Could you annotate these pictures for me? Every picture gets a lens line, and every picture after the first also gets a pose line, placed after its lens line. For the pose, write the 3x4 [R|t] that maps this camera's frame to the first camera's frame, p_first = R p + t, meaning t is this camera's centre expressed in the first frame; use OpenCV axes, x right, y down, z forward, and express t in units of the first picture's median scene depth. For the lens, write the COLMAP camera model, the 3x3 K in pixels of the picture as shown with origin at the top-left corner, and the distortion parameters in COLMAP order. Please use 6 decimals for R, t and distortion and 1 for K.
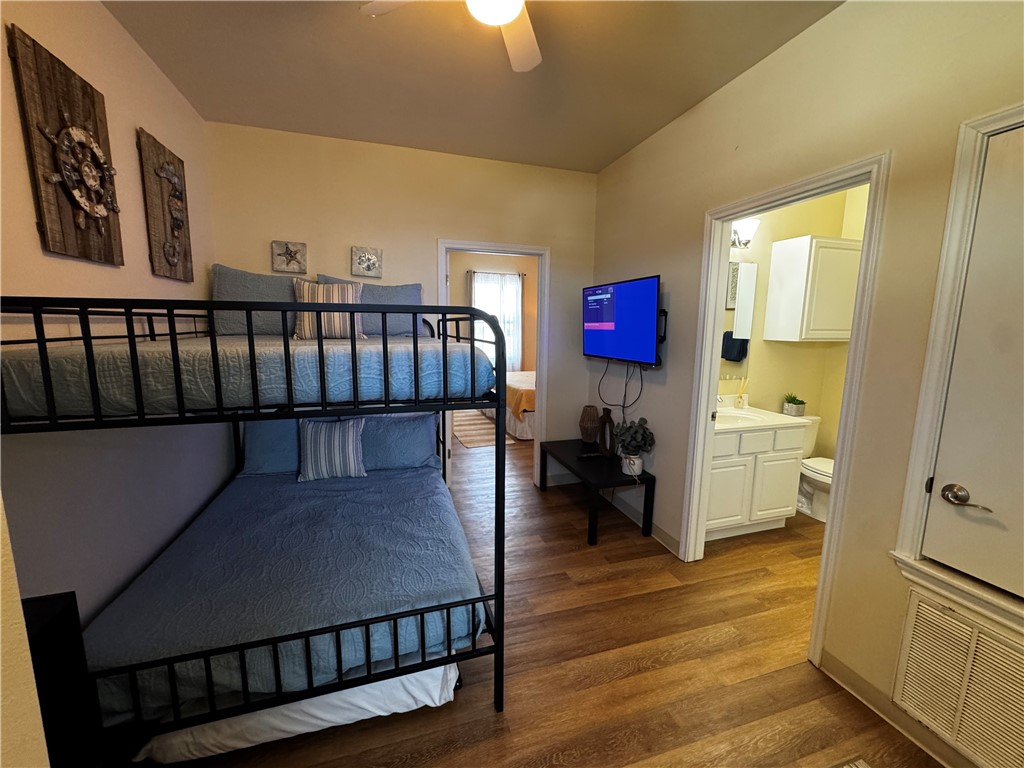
lens RADIAL K [[404.5, 0, 512.0], [0, 404.5, 384.0], [0, 0, 1]] dist [-0.000795, 0.000126]
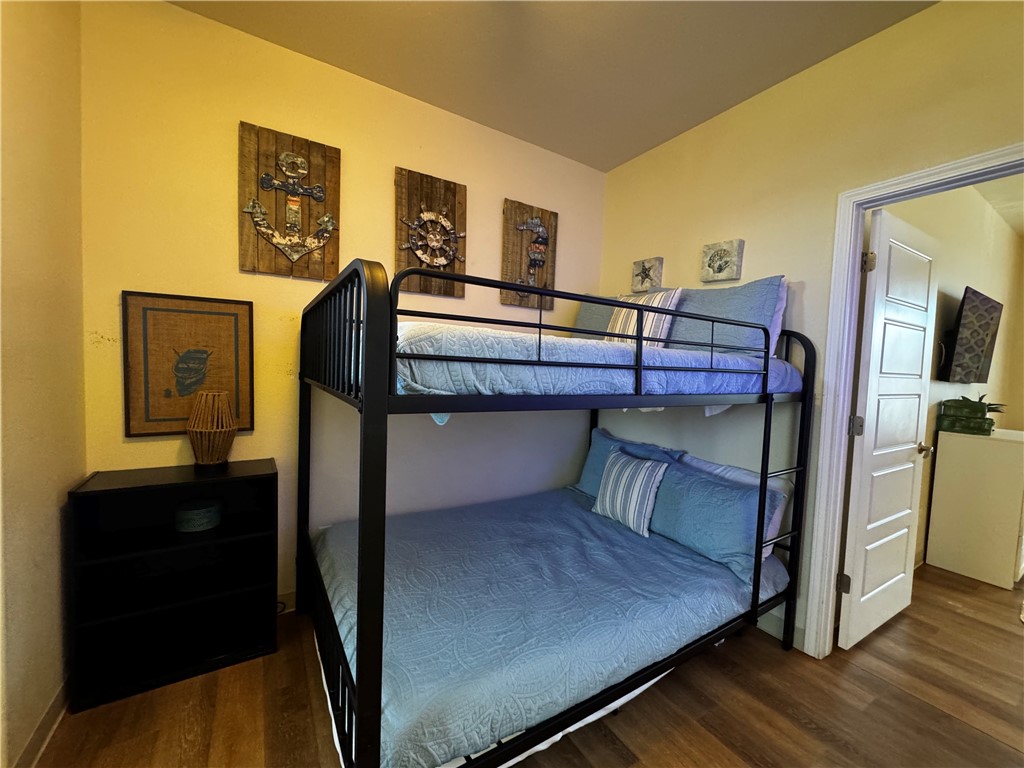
lens RADIAL K [[404.5, 0, 512.0], [0, 404.5, 384.0], [0, 0, 1]] dist [-0.000795, 0.000126]
pose [[0.261734, 0.046046, -0.964041, 0.346422], [-0.173465, 0.984840, -0.000056, -0.014465], [0.949424, 0.167242, 0.265753, 0.602358]]
